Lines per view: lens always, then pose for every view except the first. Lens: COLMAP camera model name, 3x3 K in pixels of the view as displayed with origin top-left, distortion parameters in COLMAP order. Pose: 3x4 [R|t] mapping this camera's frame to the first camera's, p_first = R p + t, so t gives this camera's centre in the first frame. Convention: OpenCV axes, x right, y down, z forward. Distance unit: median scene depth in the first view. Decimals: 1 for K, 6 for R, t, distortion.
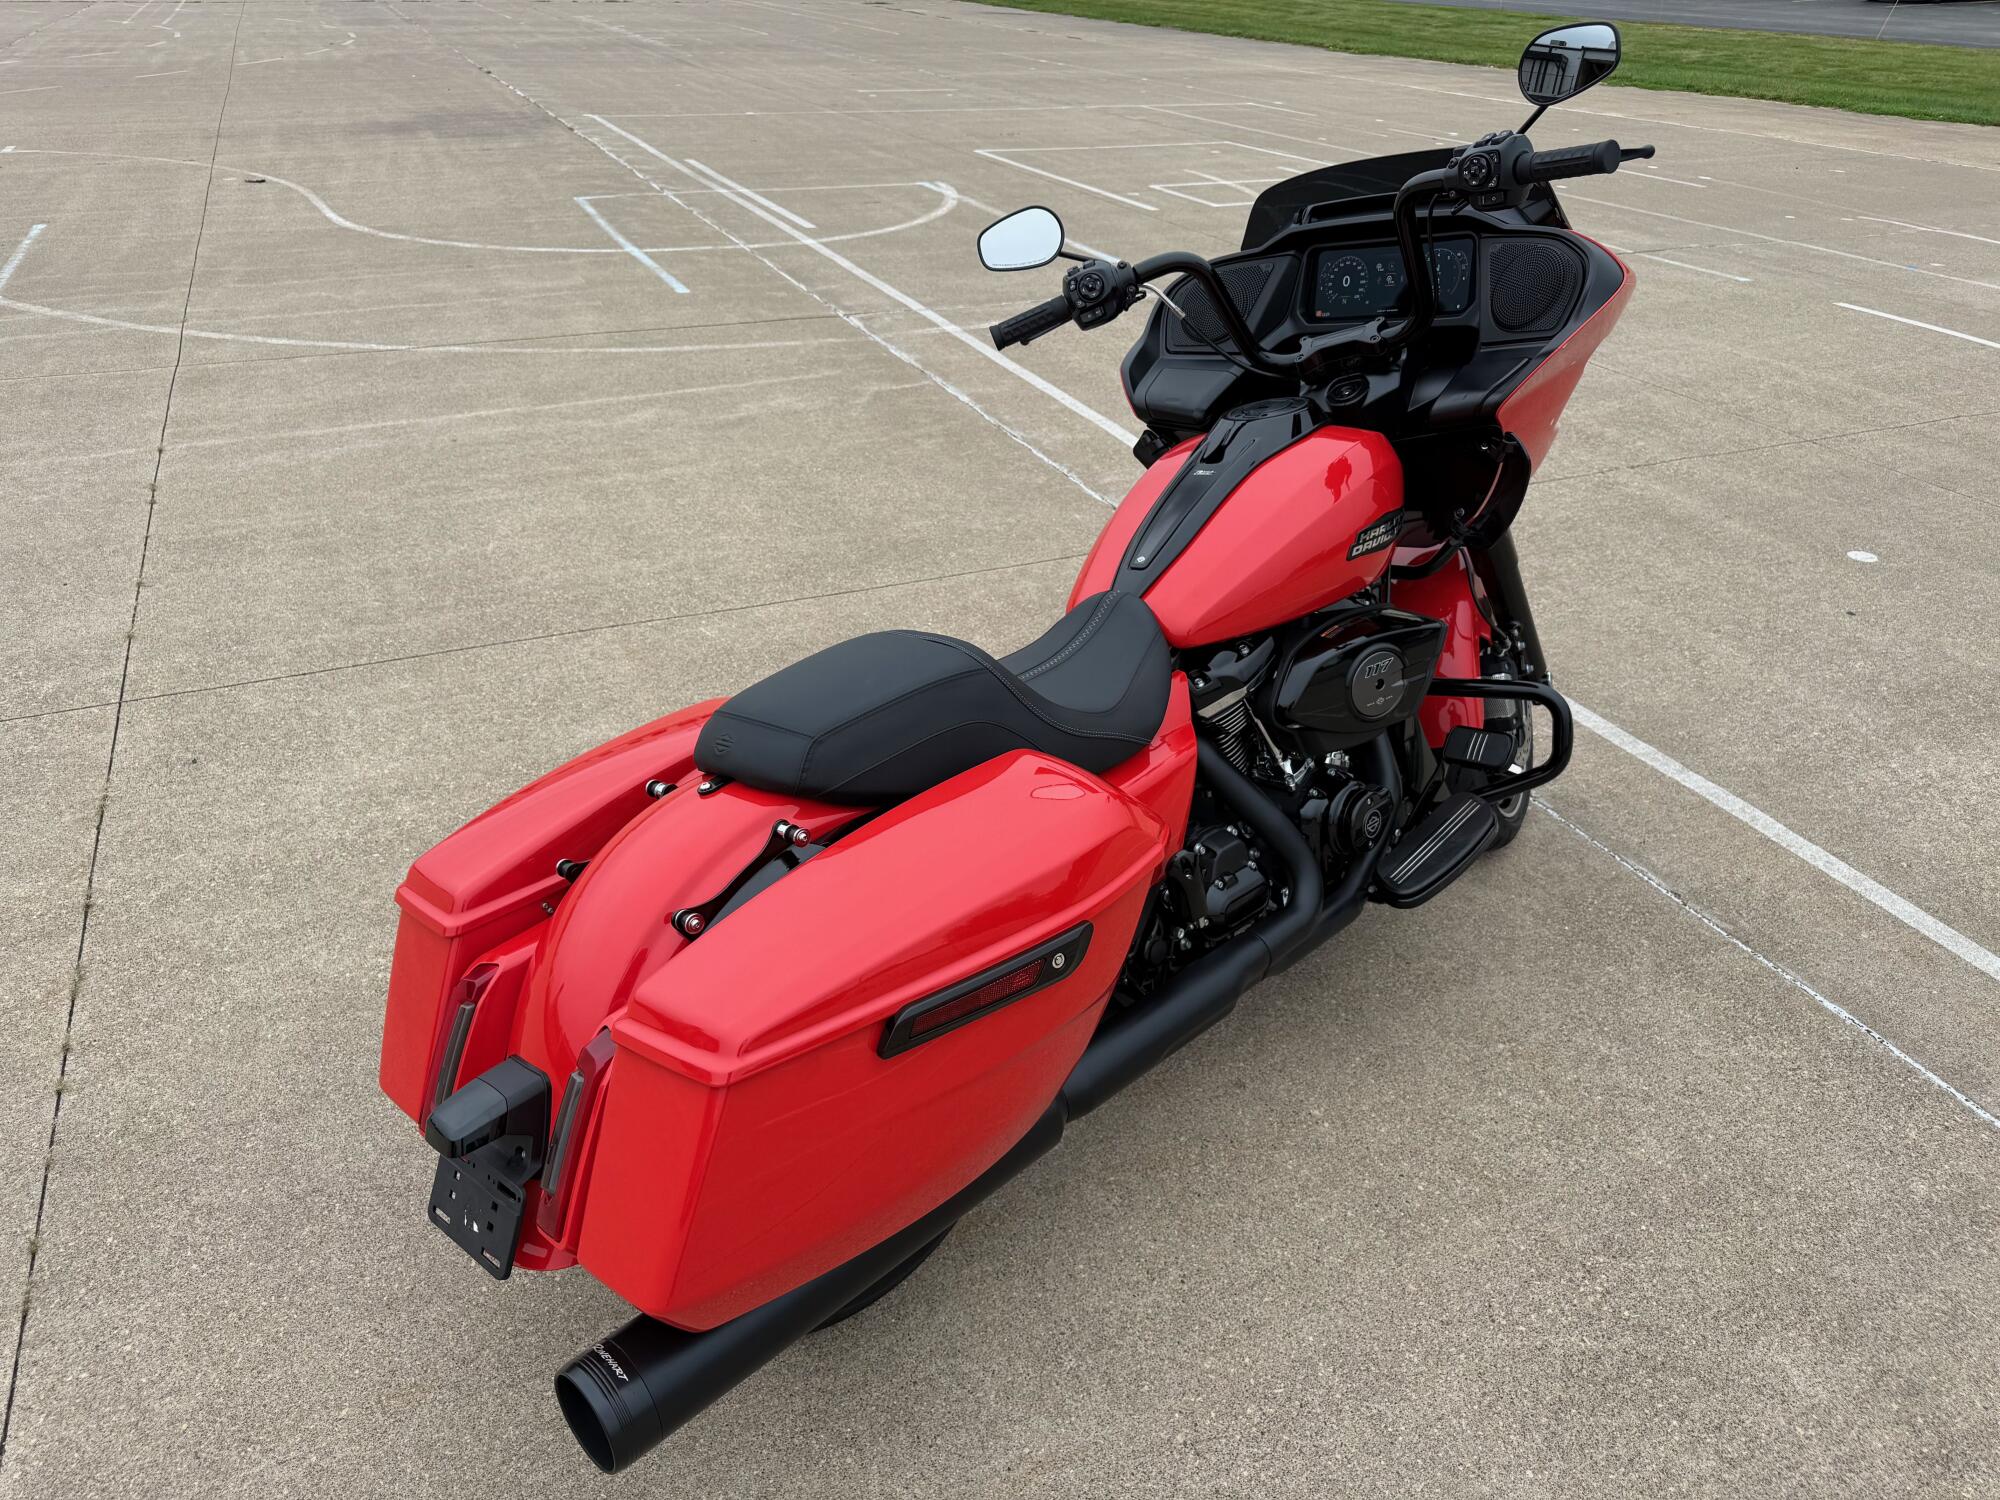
lens RADIAL K [[1416.5, 0, 1032.2], [0, 1416.5, 759.4], [0, 0, 1]] dist [0.021456, -0.031354]
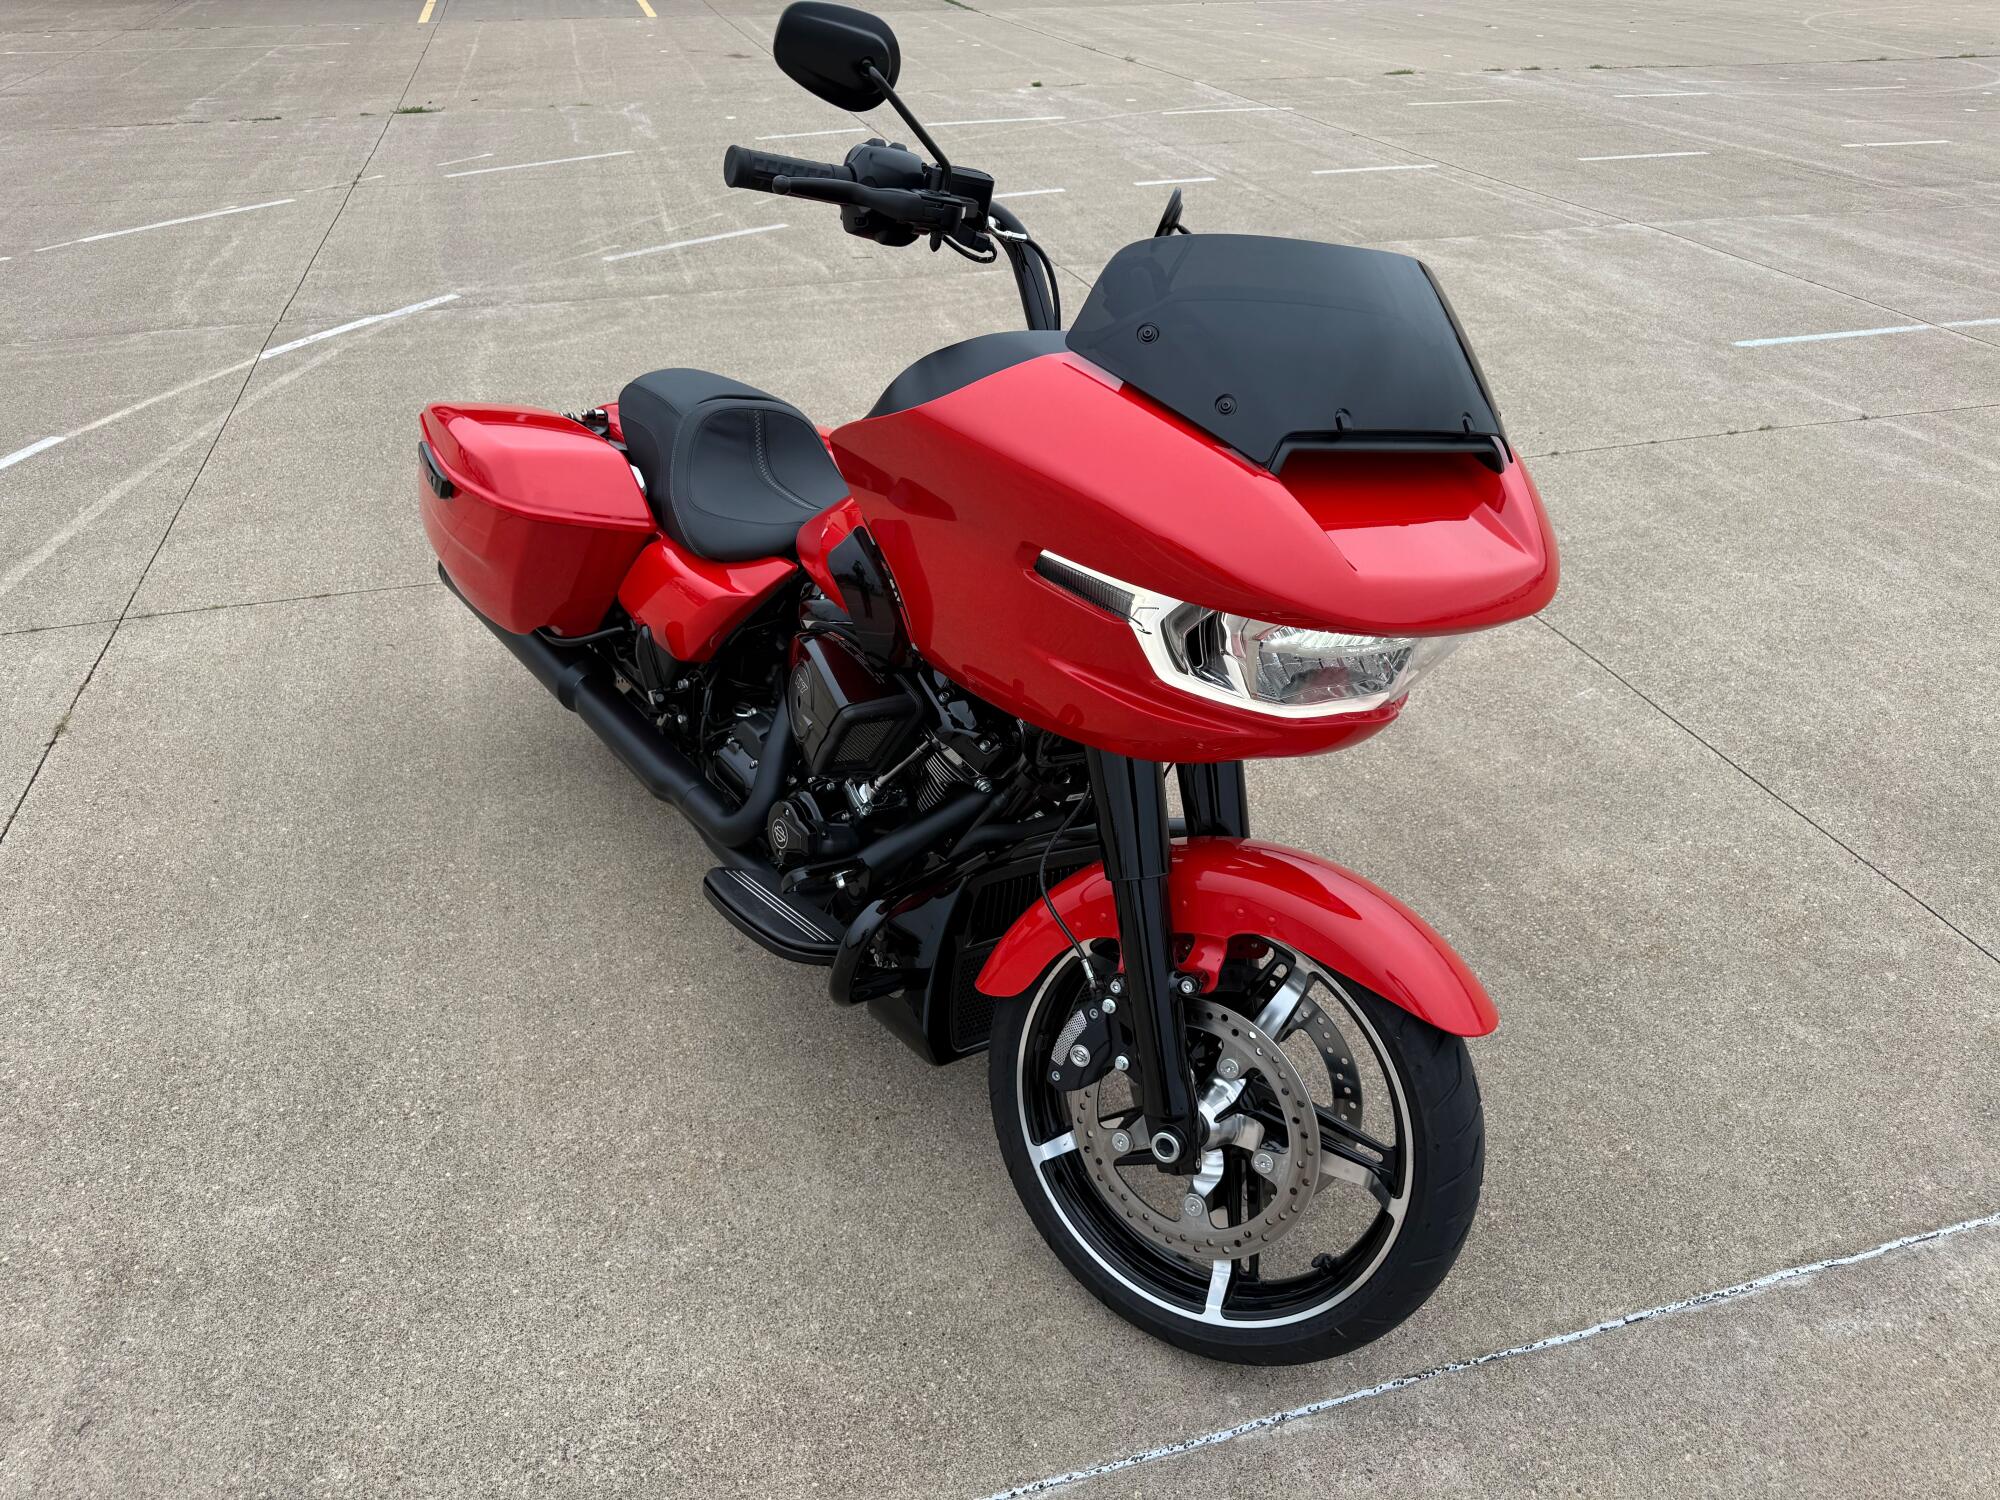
lens RADIAL K [[1425.1, 0, 980.7], [0, 1425.1, 778.0], [0, 0, 1]] dist [0.024134, -0.048888]
pose [[-0.162508, 0.519952, -0.838595, 1.057916], [-0.502322, 0.687918, 0.523872, -0.579098], [0.849273, 0.506378, 0.149391, 1.010453]]
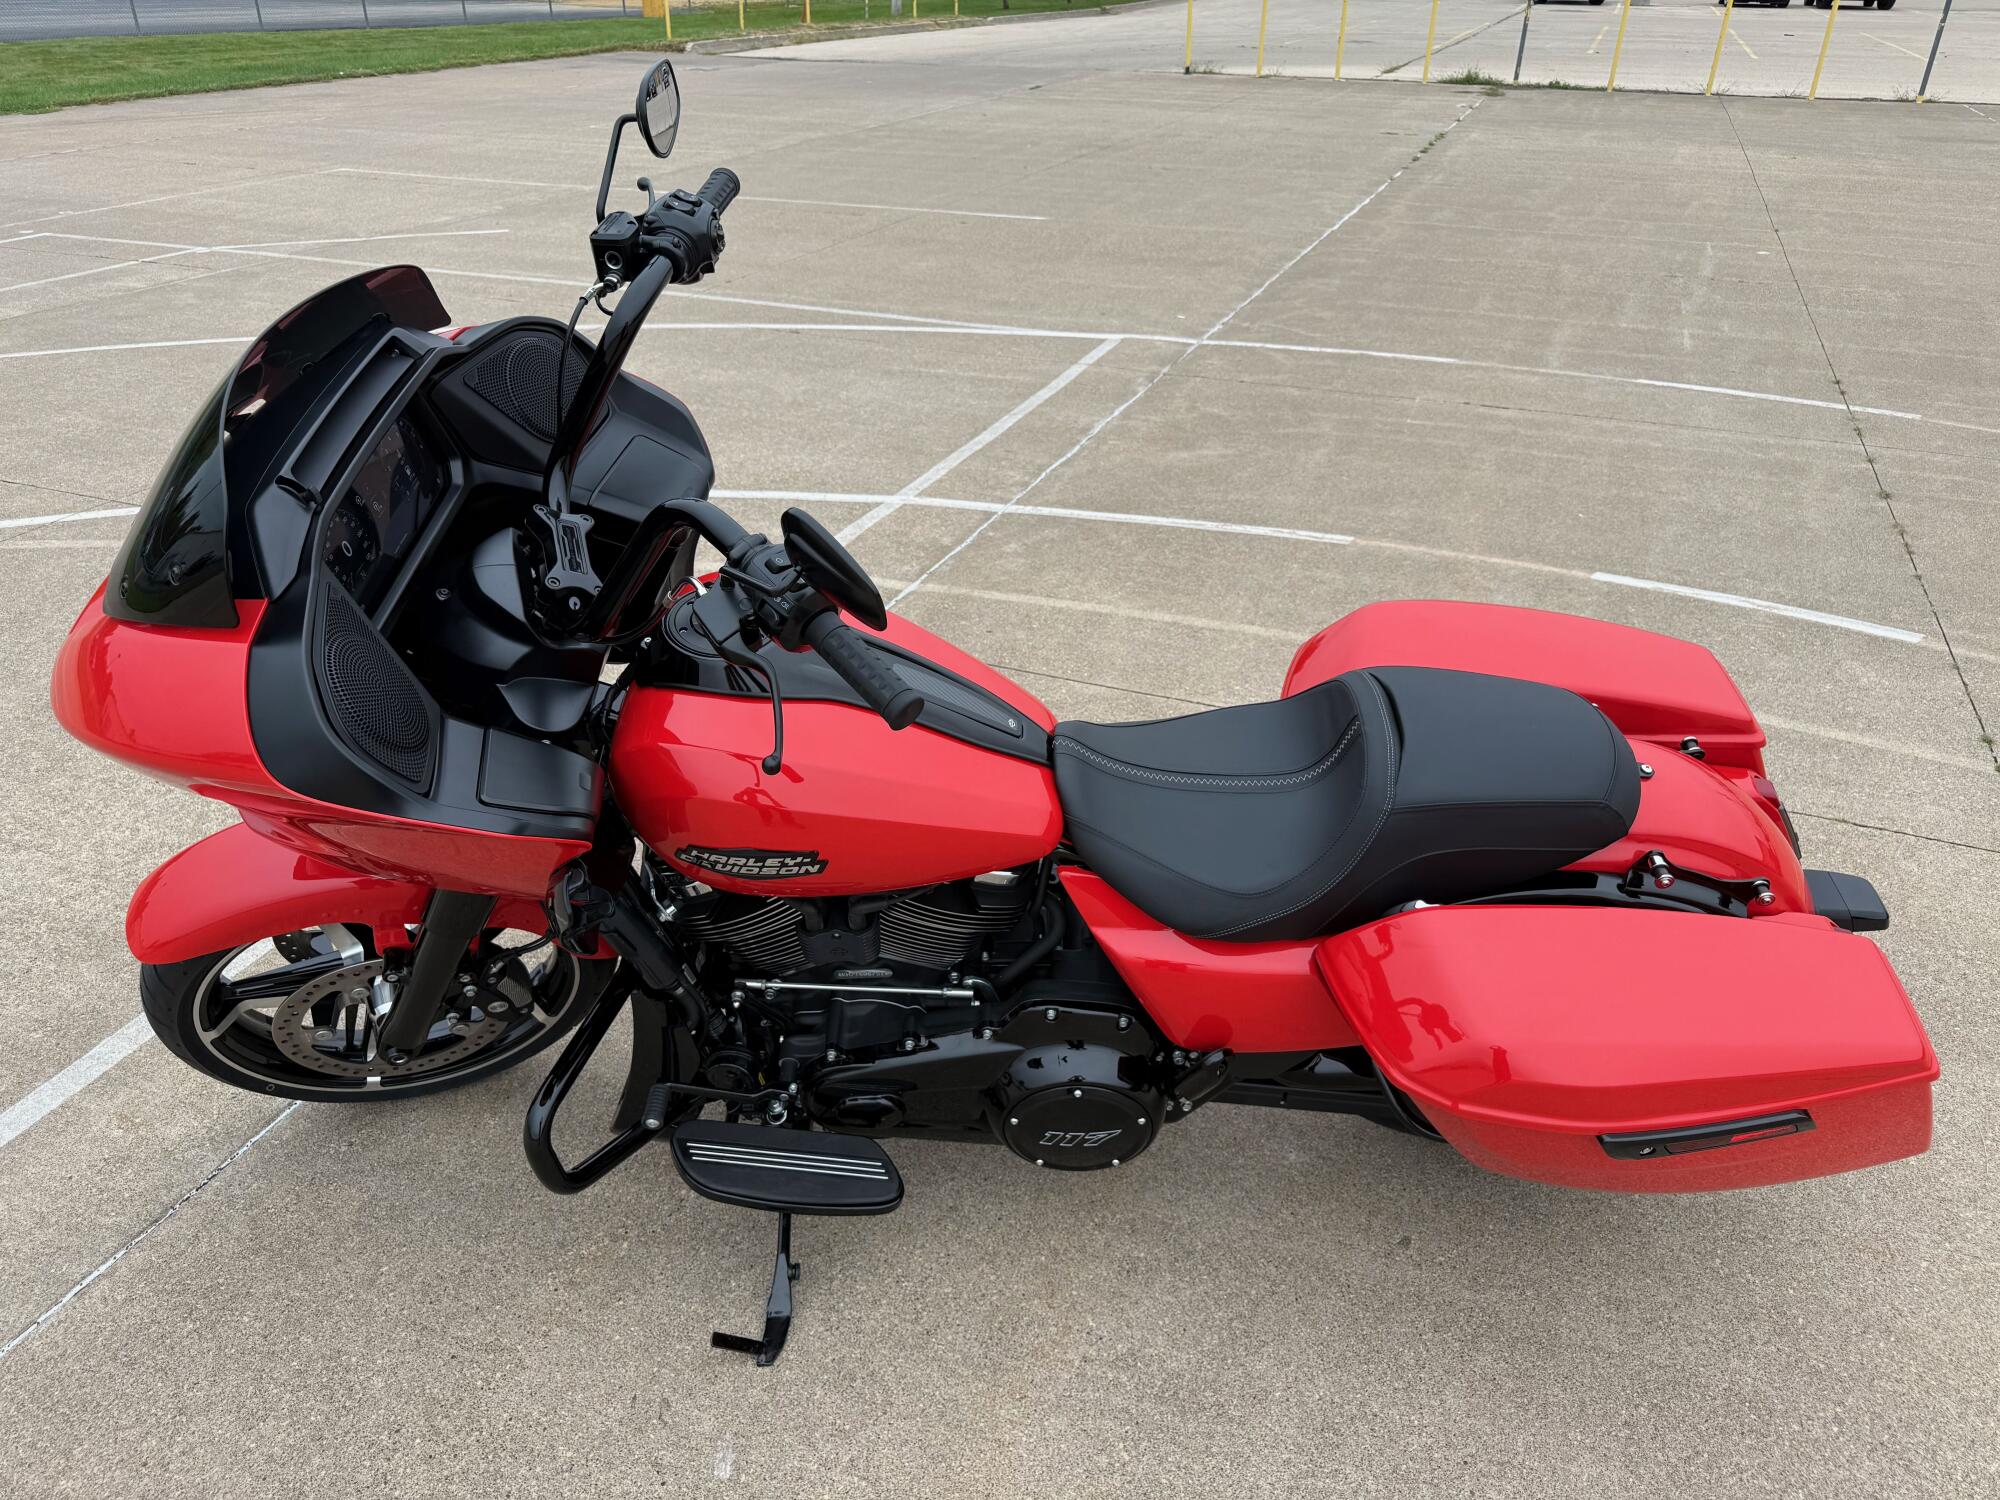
lens RADIAL K [[1427.5, 0, 1010.4], [0, 1427.5, 795.2], [0, 0, 1]] dist [-0.006275, 0.007787]
pose [[-0.676729, -0.398684, 0.618942, -0.452477], [0.355100, 0.559686, 0.748769, -0.737069], [-0.644935, 0.726500, -0.237182, 1.226934]]
